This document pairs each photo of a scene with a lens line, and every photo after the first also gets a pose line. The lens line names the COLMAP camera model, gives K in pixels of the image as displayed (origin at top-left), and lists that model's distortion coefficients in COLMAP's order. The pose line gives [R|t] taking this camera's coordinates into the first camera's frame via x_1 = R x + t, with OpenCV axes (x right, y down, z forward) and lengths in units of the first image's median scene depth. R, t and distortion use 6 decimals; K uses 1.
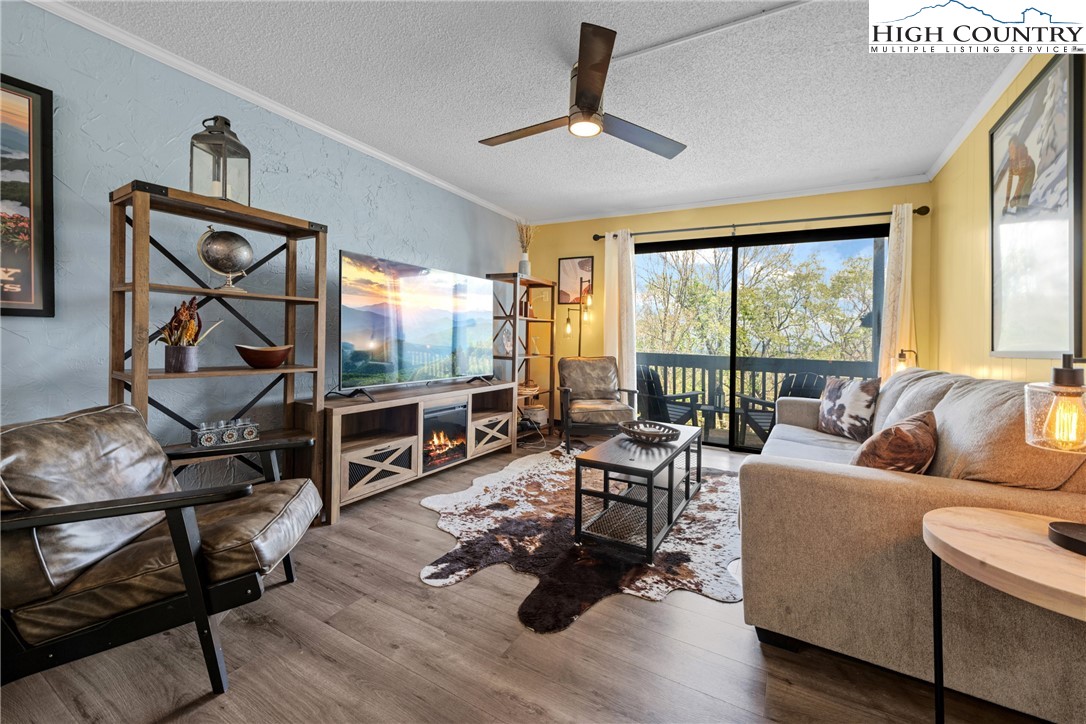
lens RADIAL K [[442.9, 0, 543.6], [0, 442.9, 339.9], [0, 0, 1]] dist [0.001249, -0.000088]
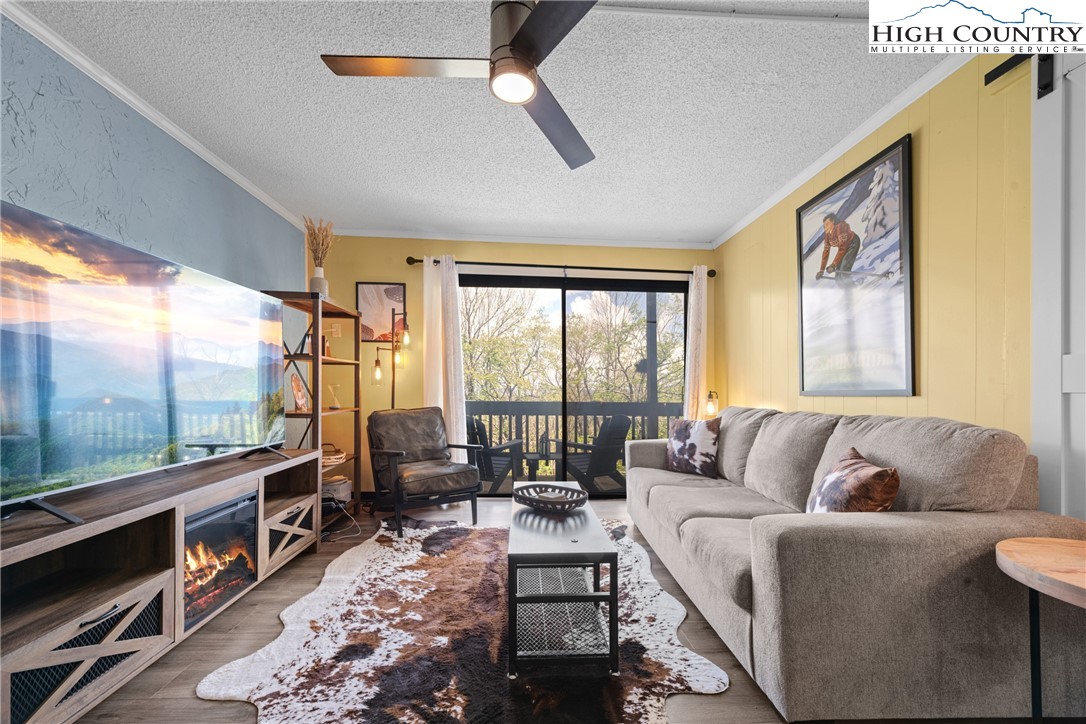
lens RADIAL K [[444.6, 0, 544.6], [0, 444.6, 389.7], [0, 0, 1]] dist [0.003650, 0.000208]
pose [[0.834034, -0.019456, 0.551370, -0.202804], [0.015413, 0.999810, 0.011965, -0.002518], [-0.551498, -0.001481, 0.834175, 0.293078]]
